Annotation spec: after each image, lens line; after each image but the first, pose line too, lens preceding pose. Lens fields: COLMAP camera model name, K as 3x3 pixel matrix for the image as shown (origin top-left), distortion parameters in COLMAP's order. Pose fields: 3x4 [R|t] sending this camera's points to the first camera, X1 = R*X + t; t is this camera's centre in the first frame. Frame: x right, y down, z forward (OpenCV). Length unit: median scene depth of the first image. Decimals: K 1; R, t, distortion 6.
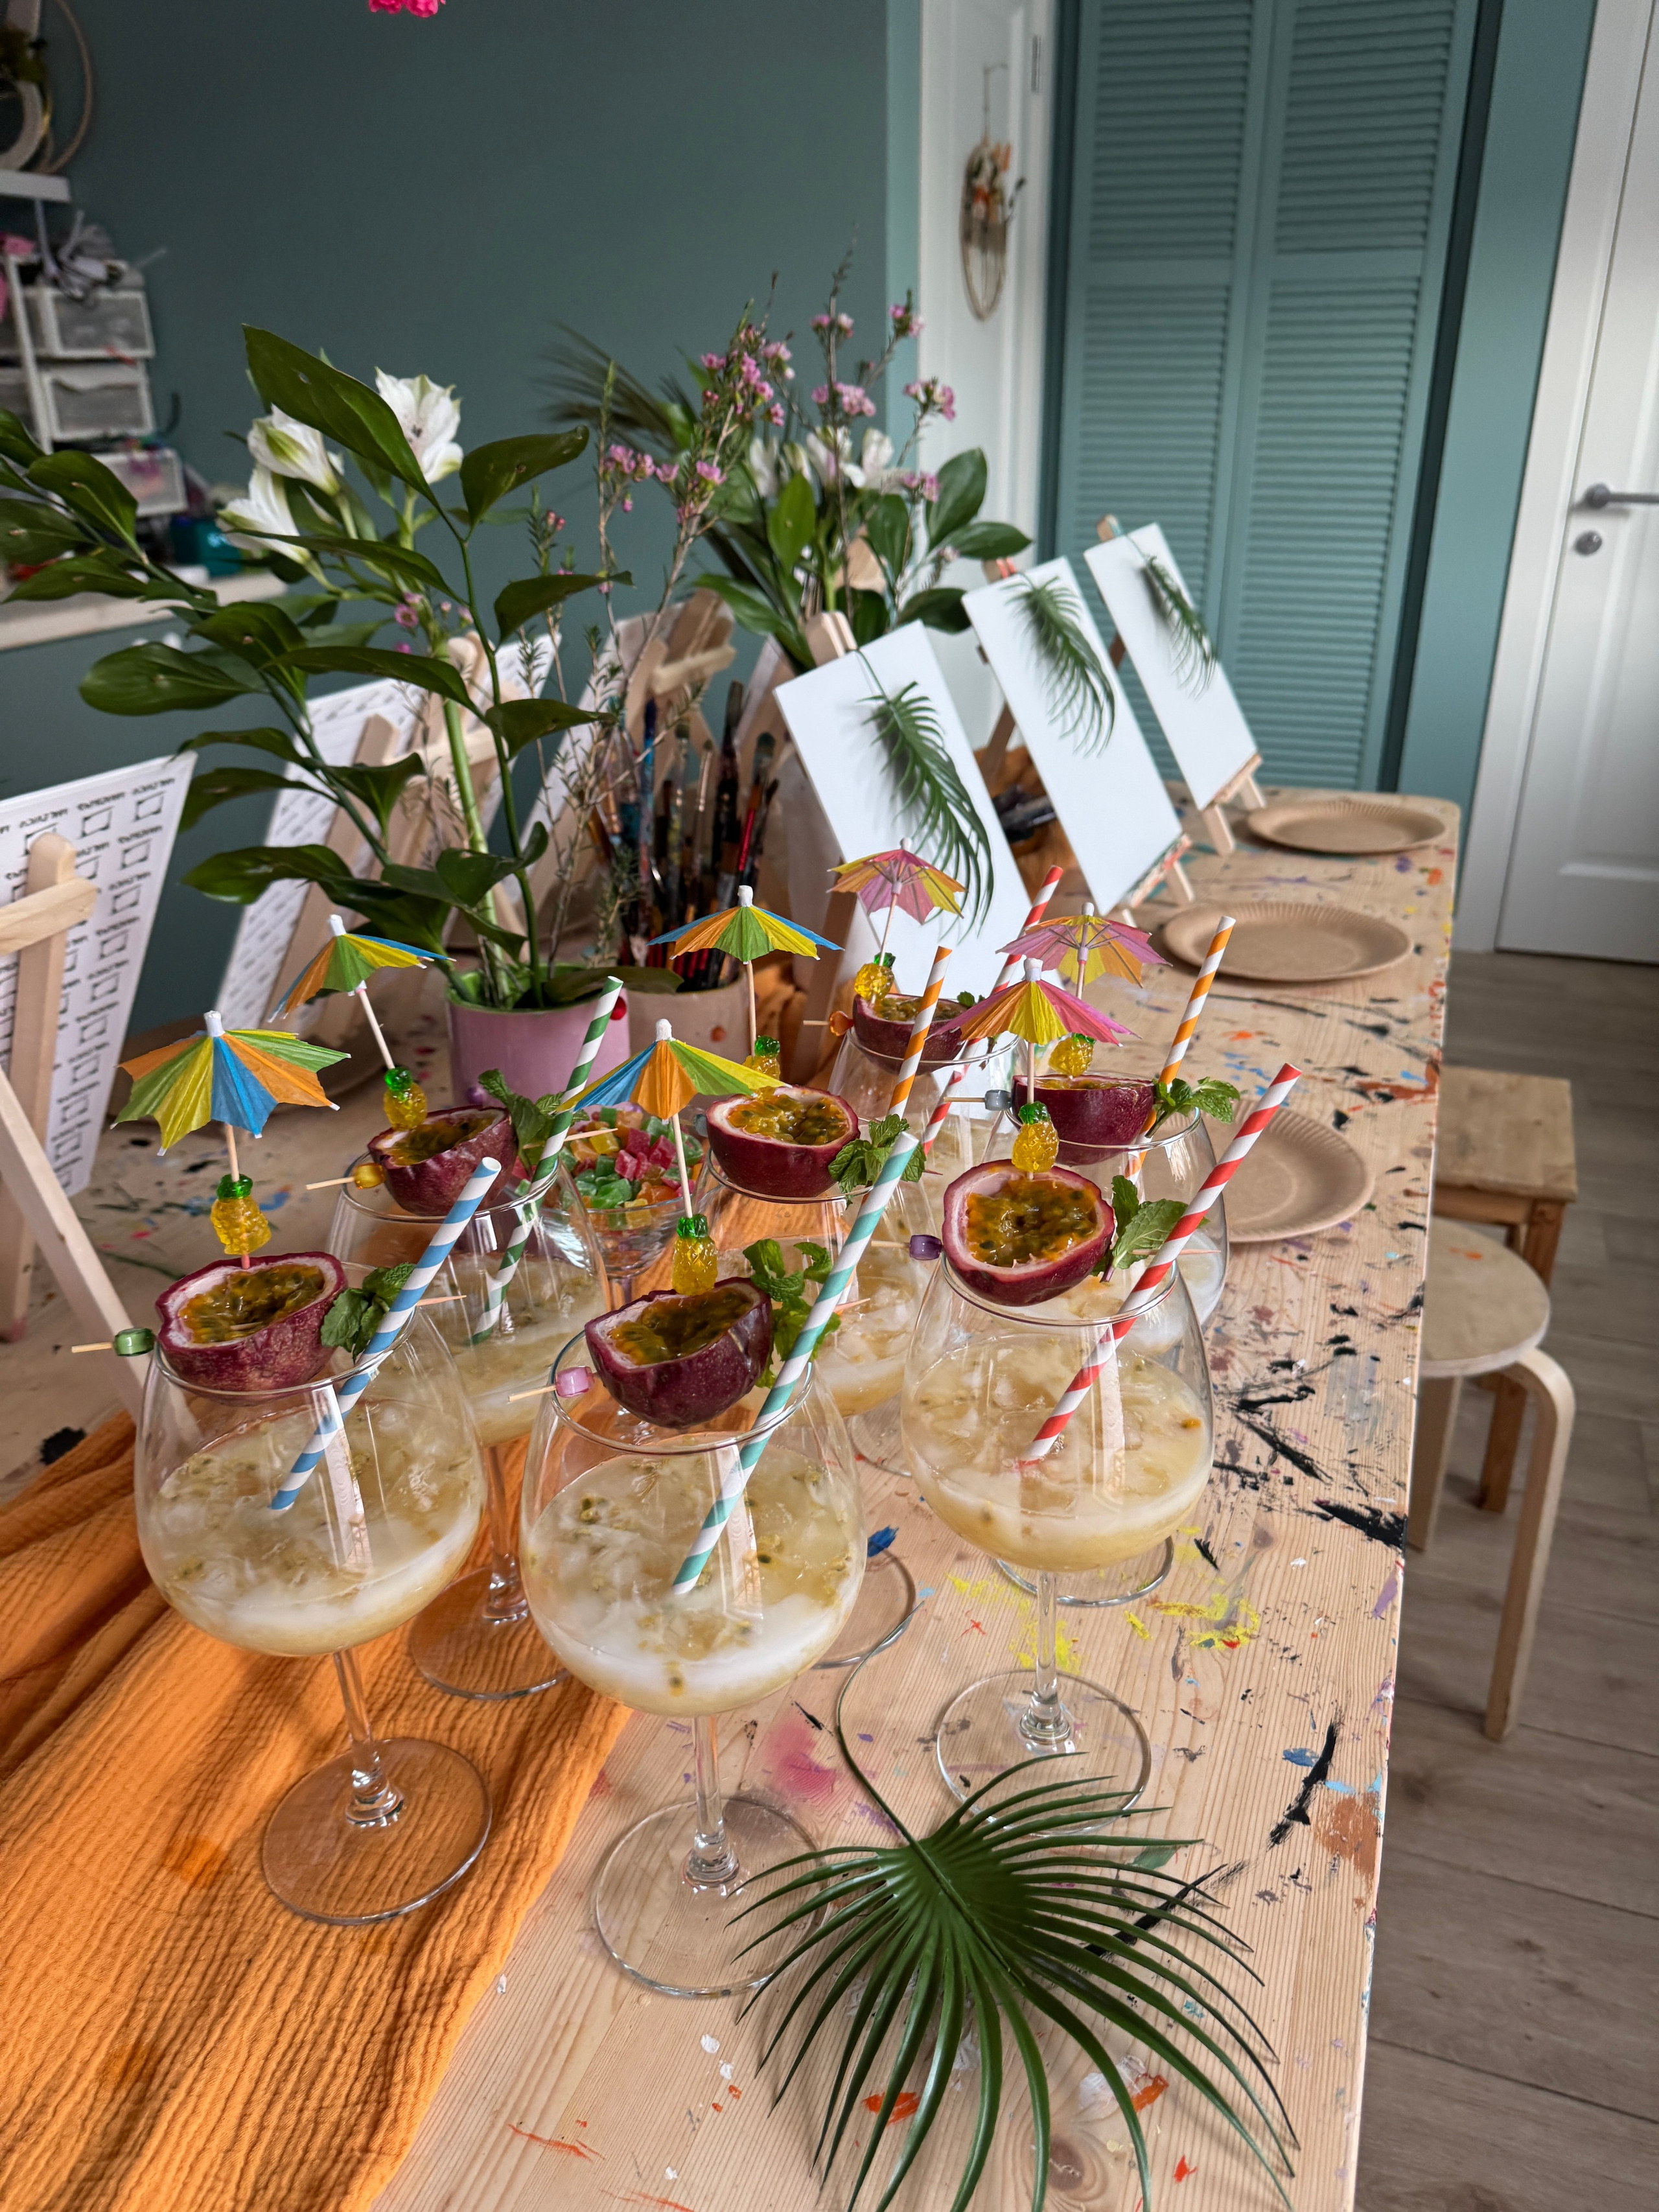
lens RADIAL K [[1562.2, 0, 829.5], [0, 1562.2, 1106.0], [0, 0, 1]] dist [0.000695, -0.079793]
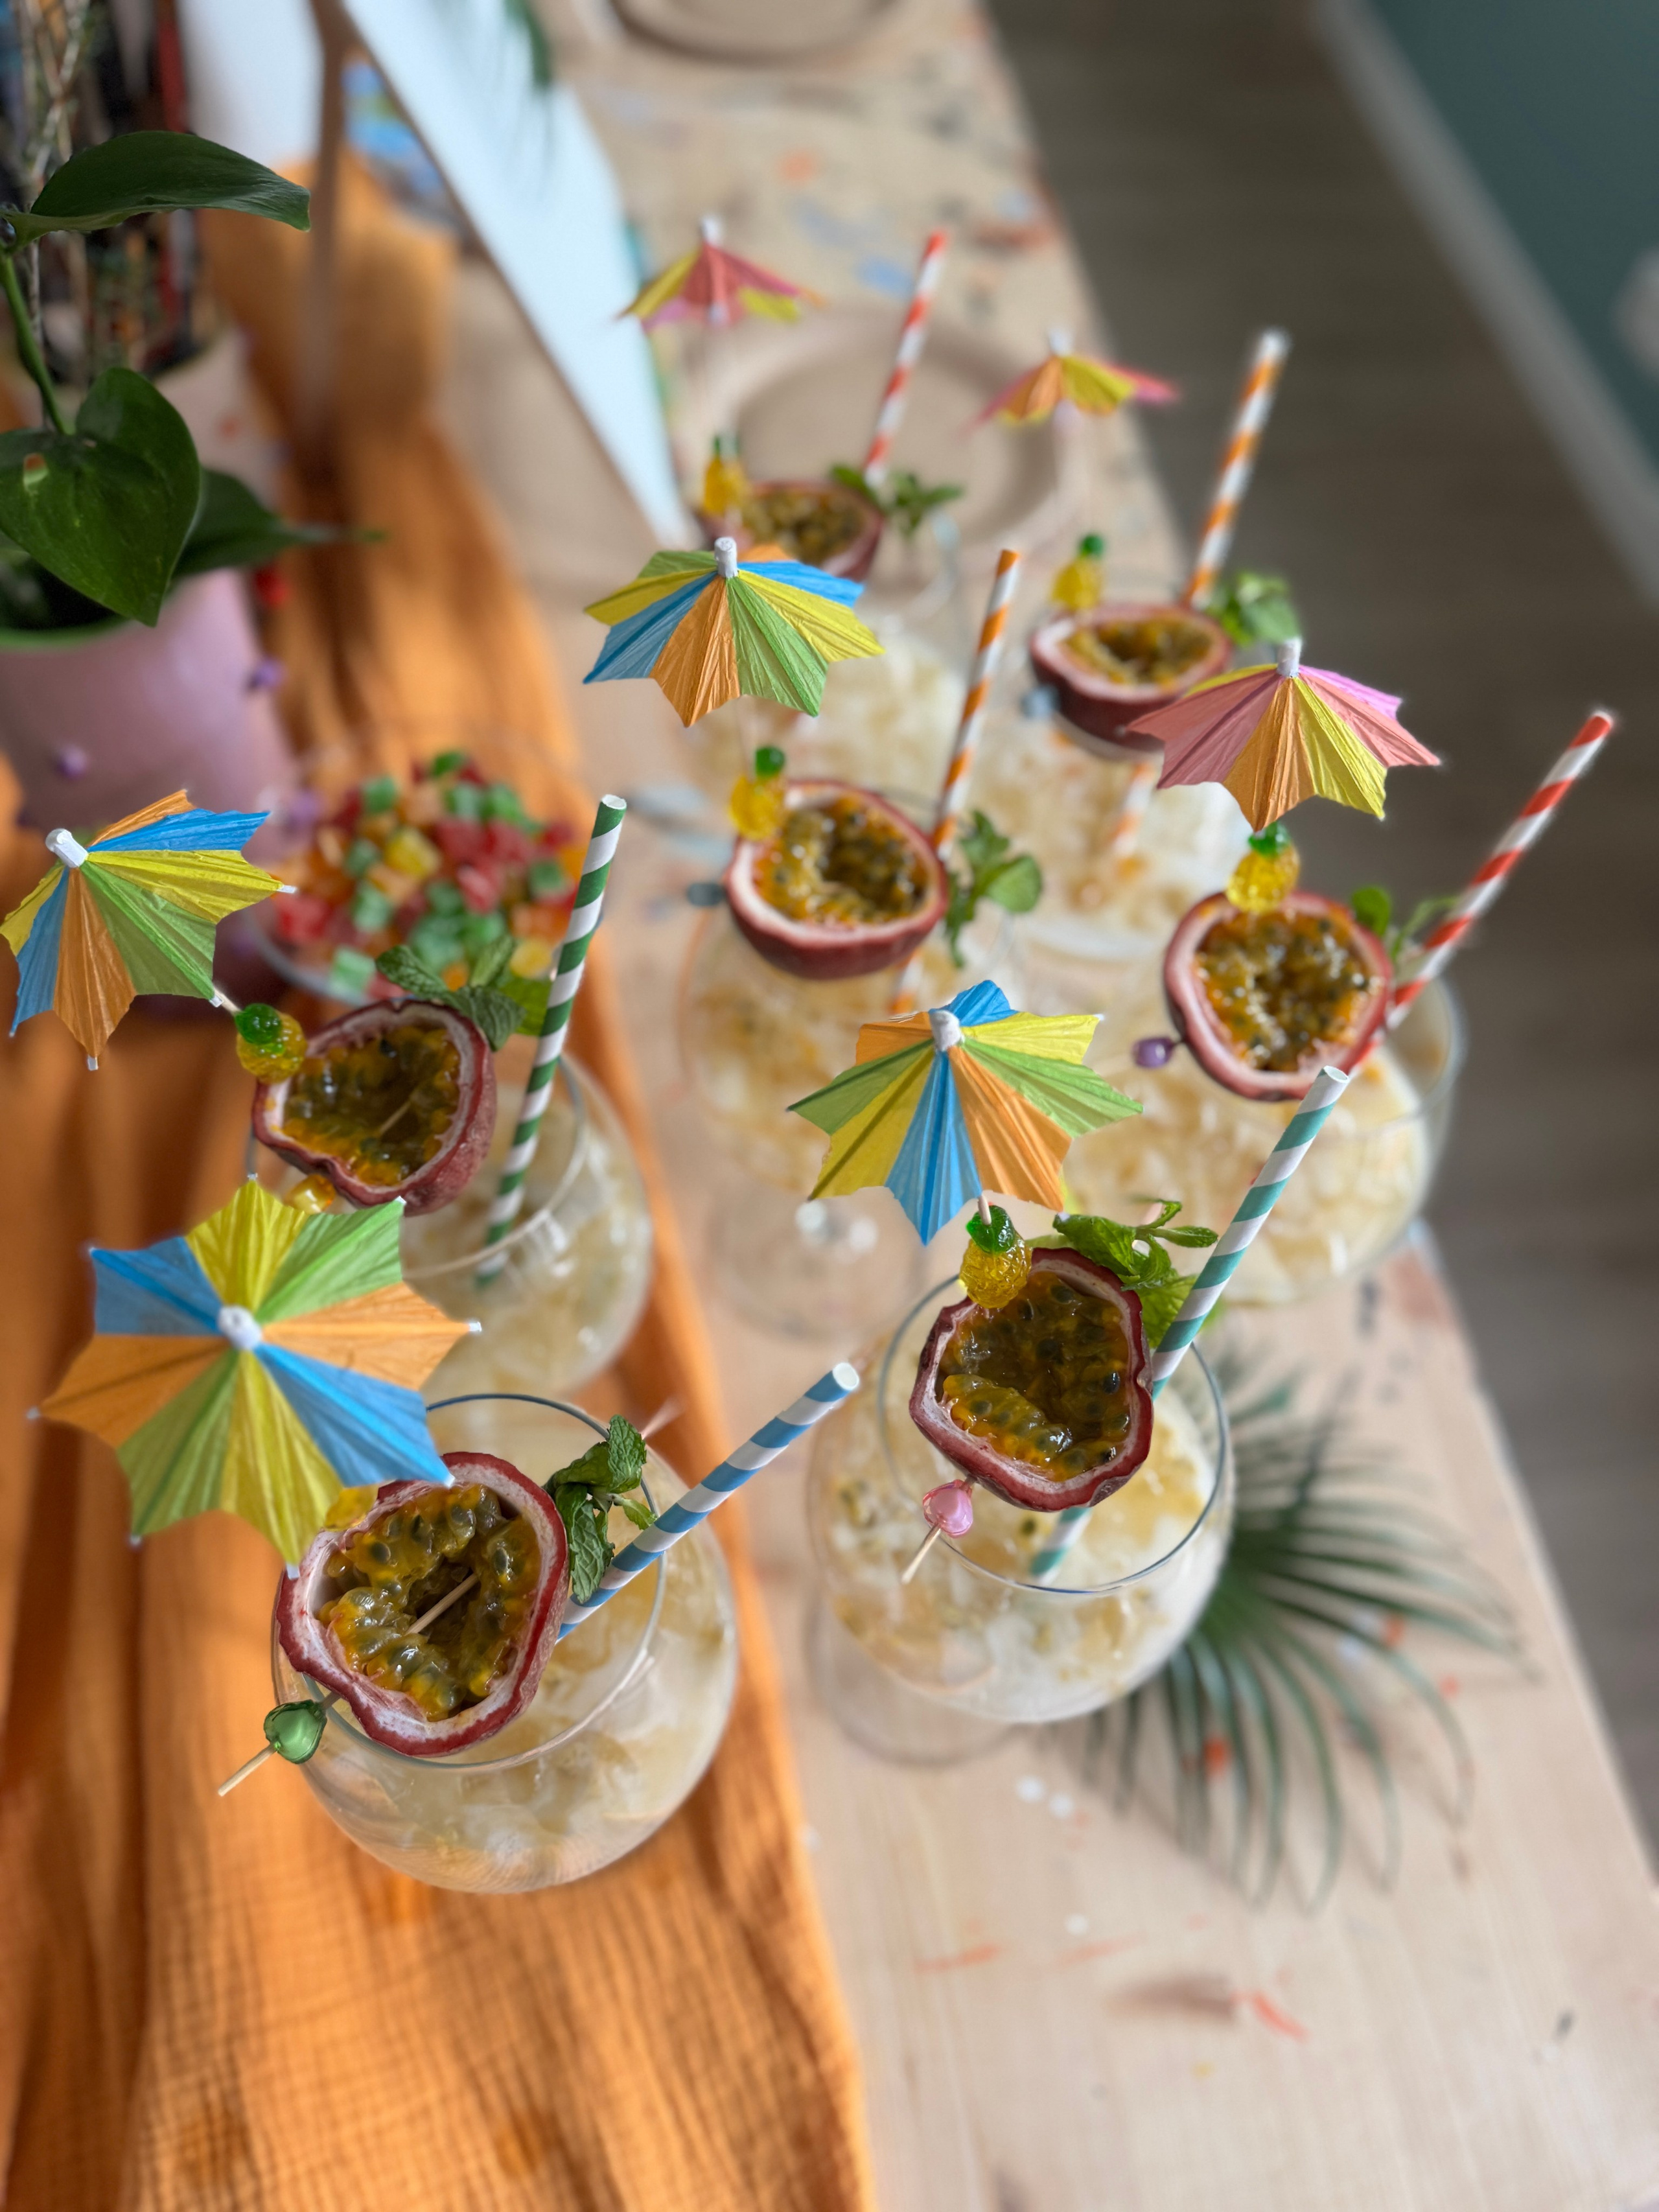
lens RADIAL K [[1562.2, 0, 829.5], [0, 1562.2, 1106.0], [0, 0, 1]] dist [0.000695, -0.079793]
pose [[0.869754, -0.392186, 0.299529, -0.175207], [0.153535, 0.791896, 0.591039, -0.201487], [-0.468993, -0.468071, 0.748969, 0.270543]]
